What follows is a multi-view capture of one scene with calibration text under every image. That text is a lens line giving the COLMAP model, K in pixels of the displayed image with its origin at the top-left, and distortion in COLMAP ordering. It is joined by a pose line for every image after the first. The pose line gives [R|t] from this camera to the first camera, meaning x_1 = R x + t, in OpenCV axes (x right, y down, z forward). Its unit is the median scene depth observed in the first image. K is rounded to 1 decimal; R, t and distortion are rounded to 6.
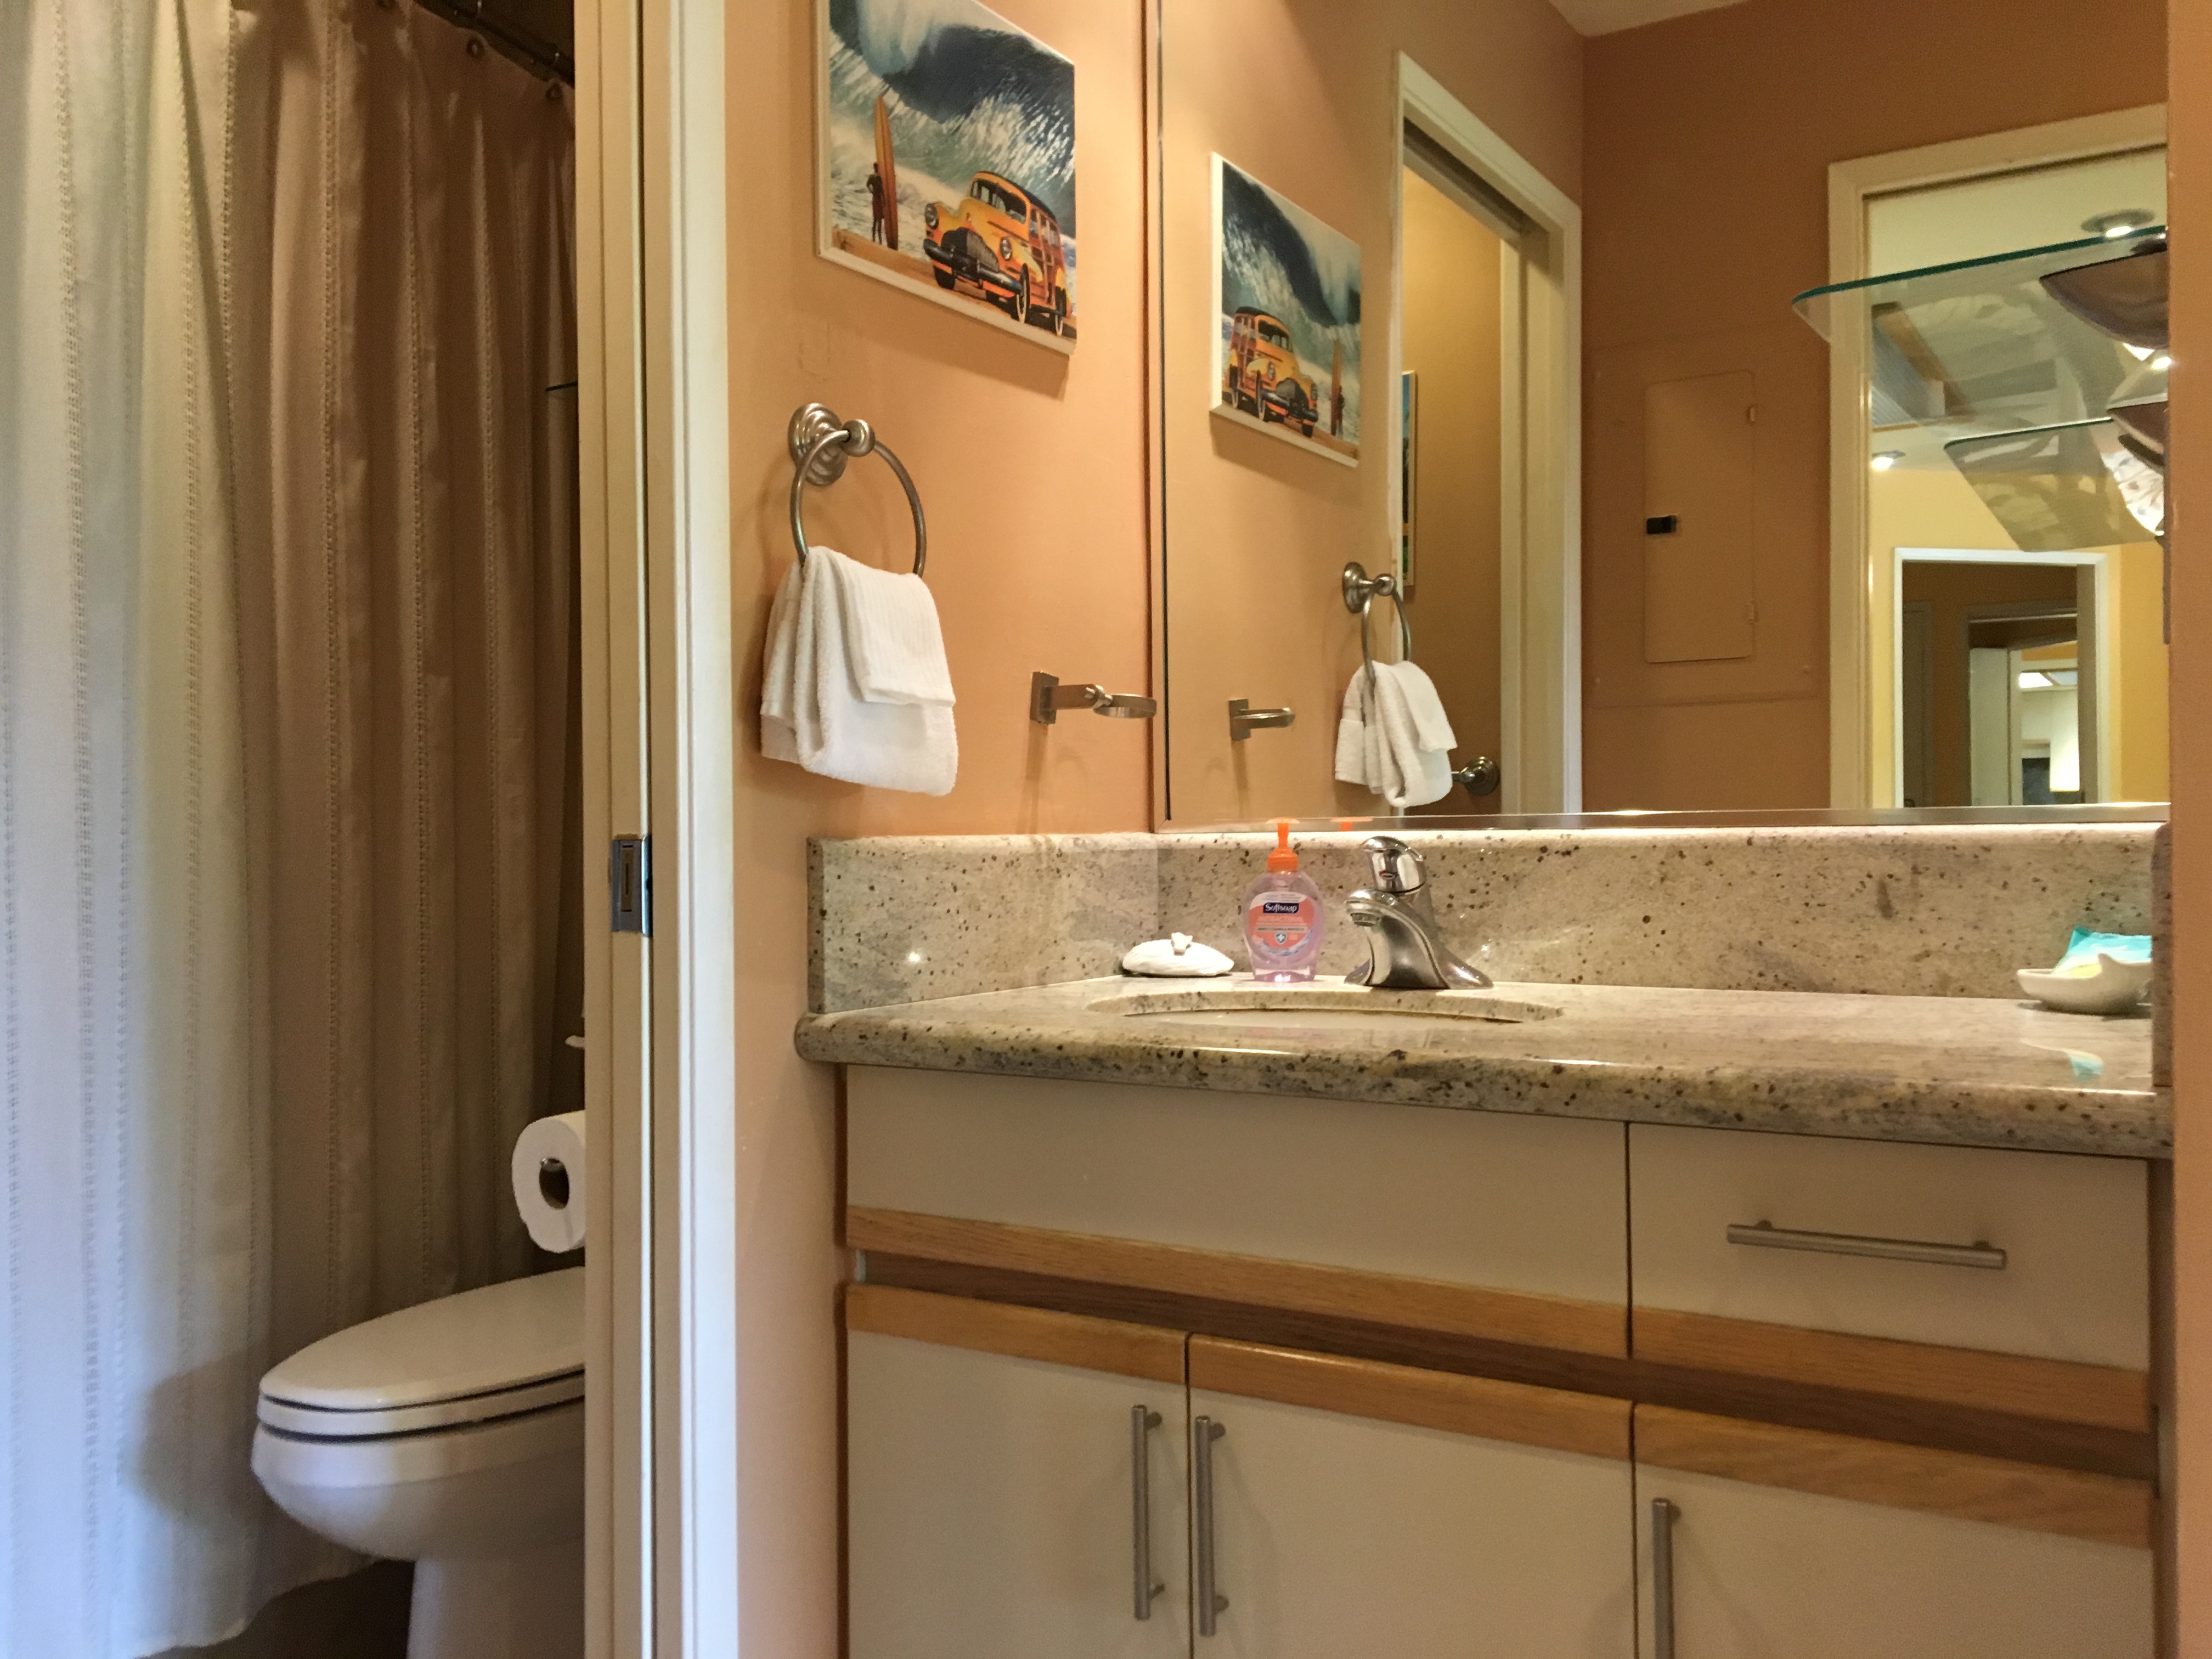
lens RADIAL K [[1867.9, 0, 1106.0], [0, 1867.9, 829.5], [0, 0, 1]] dist [0.107276, -0.201090]
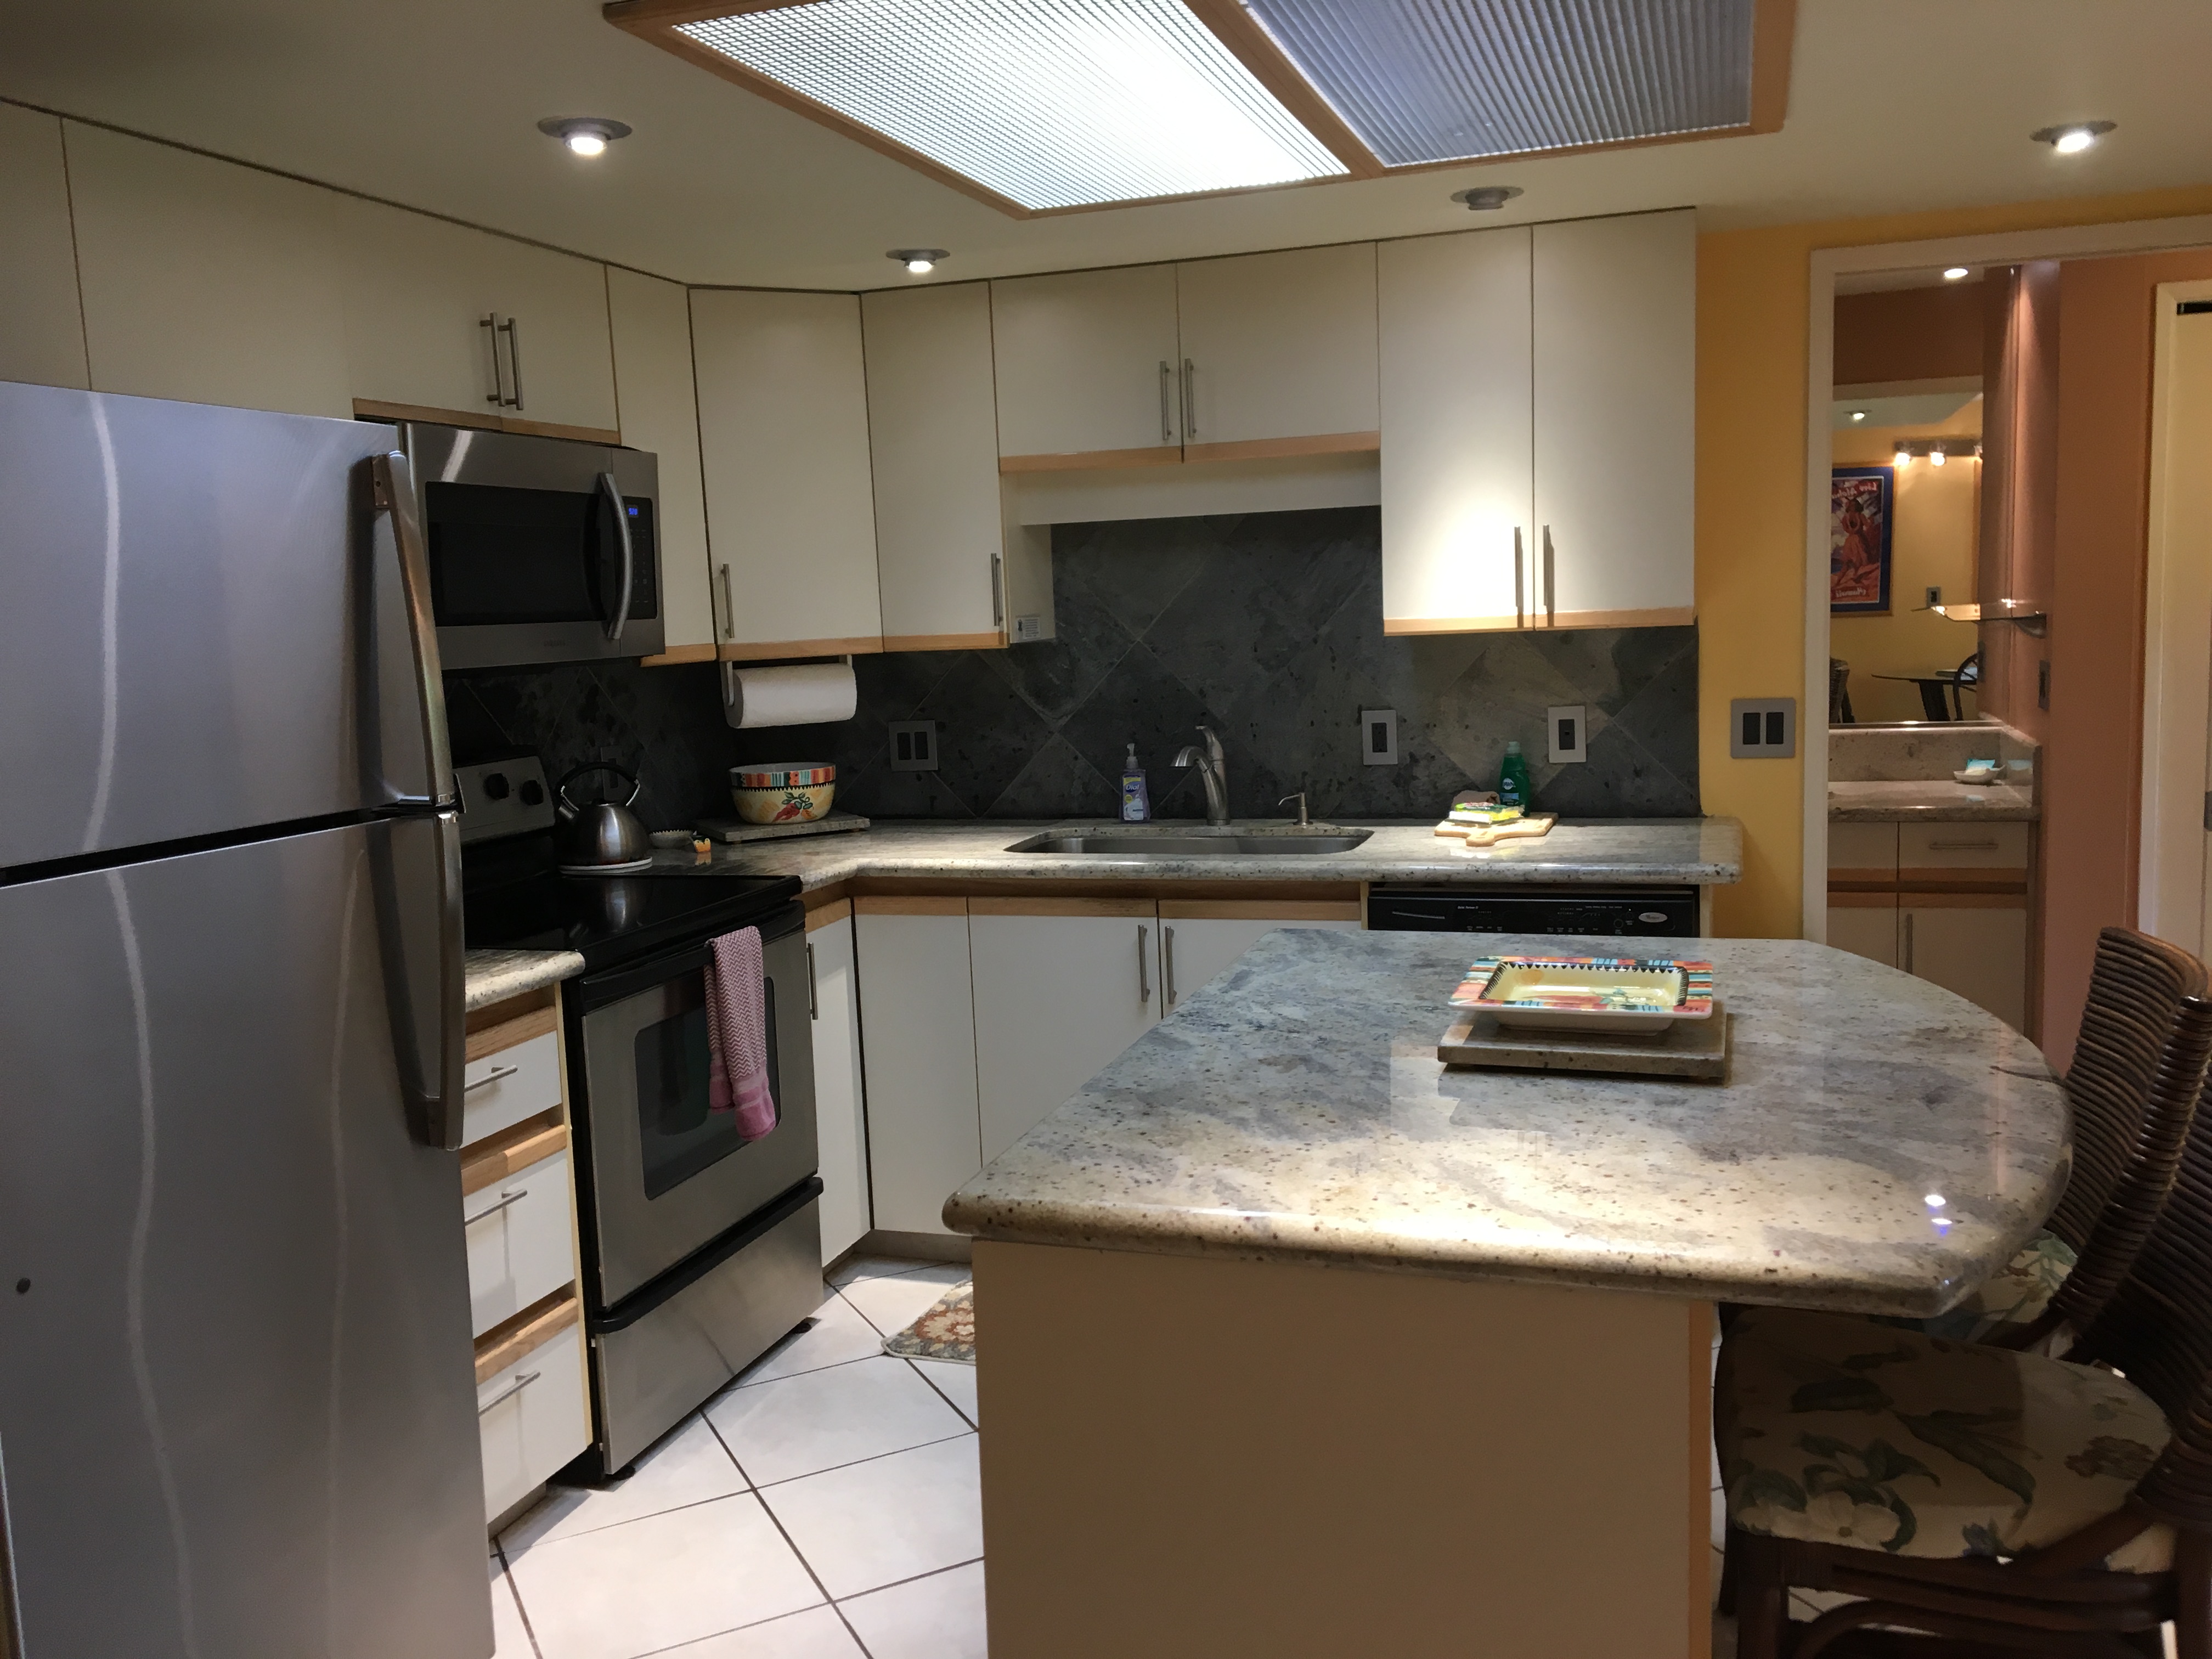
lens RADIAL K [[1857.1, 0, 1106.0], [0, 1857.1, 829.5], [0, 0, 1]] dist [0.098567, -0.181345]
pose [[0.969770, -0.062558, 0.235865, -1.501836], [0.033488, 0.991553, 0.125302, -0.248804], [-0.241711, -0.113615, 0.963674, -1.580394]]
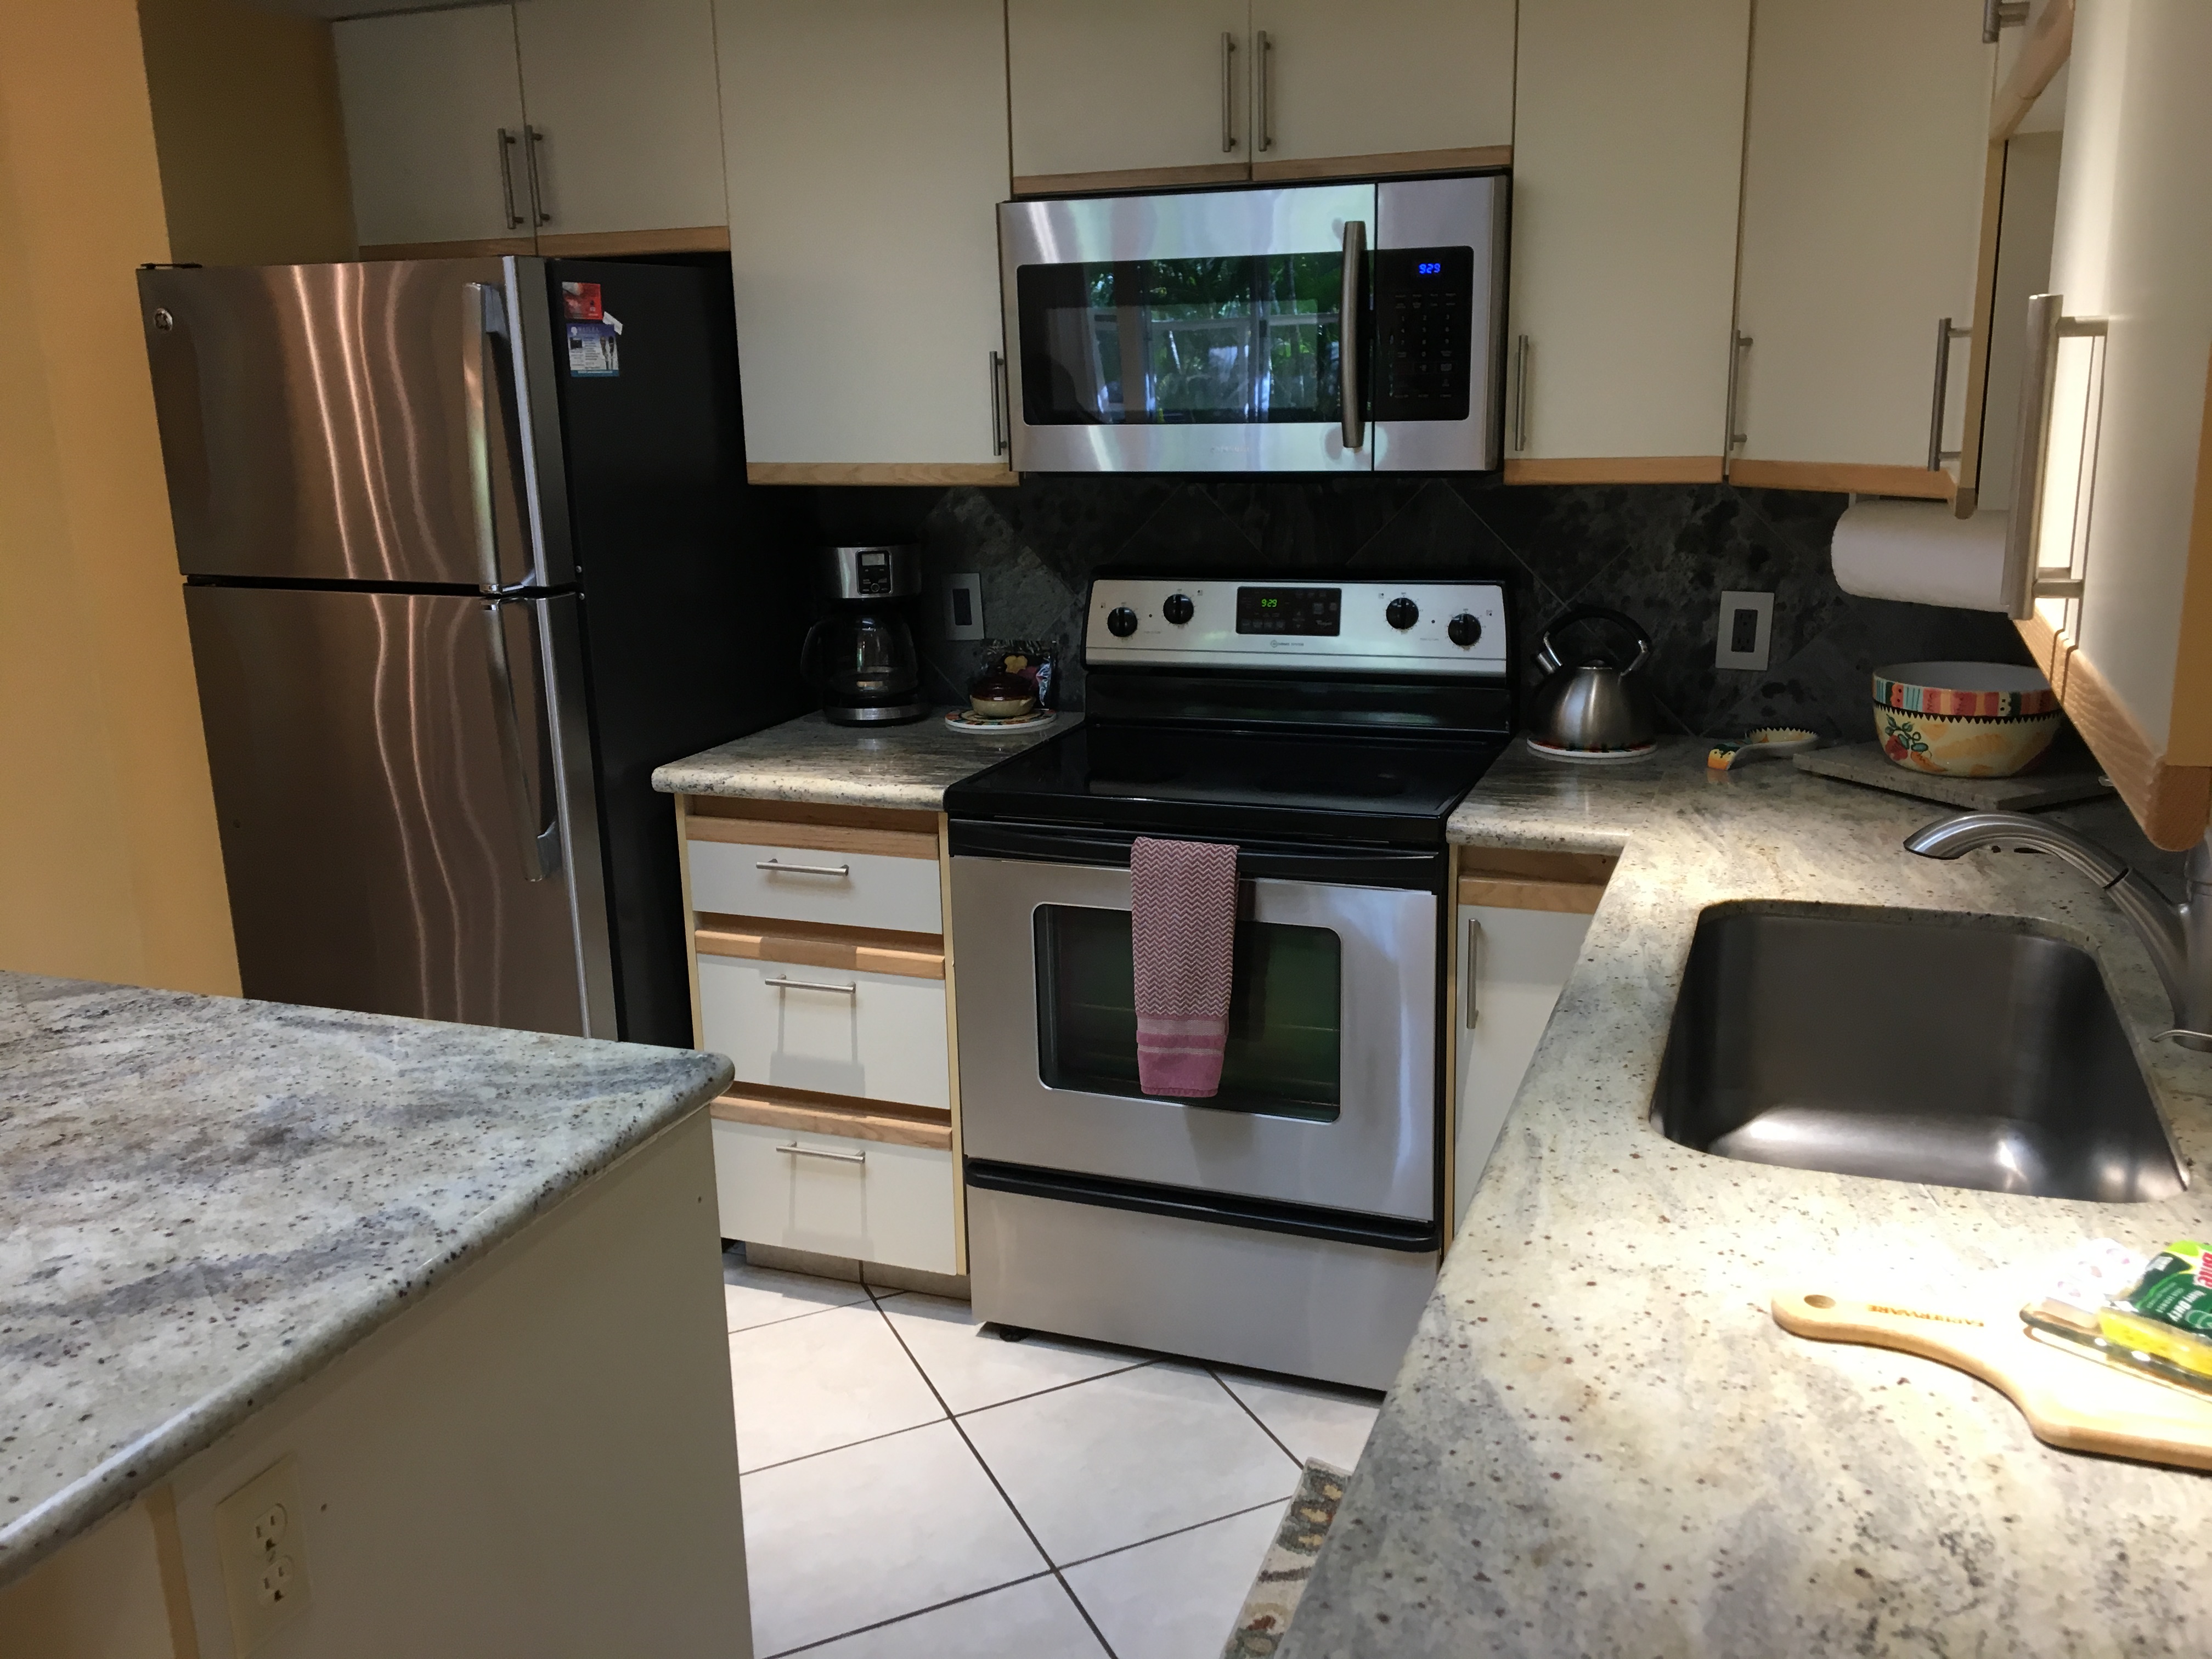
lens RADIAL K [[1857.1, 0, 1106.0], [0, 1857.1, 829.5], [0, 0, 1]] dist [0.098567, -0.181345]
pose [[0.197199, 0.239604, -0.950633, -0.110586], [0.023318, 0.968253, 0.248882, -0.296726], [0.980086, -0.071246, 0.185352, -0.088305]]
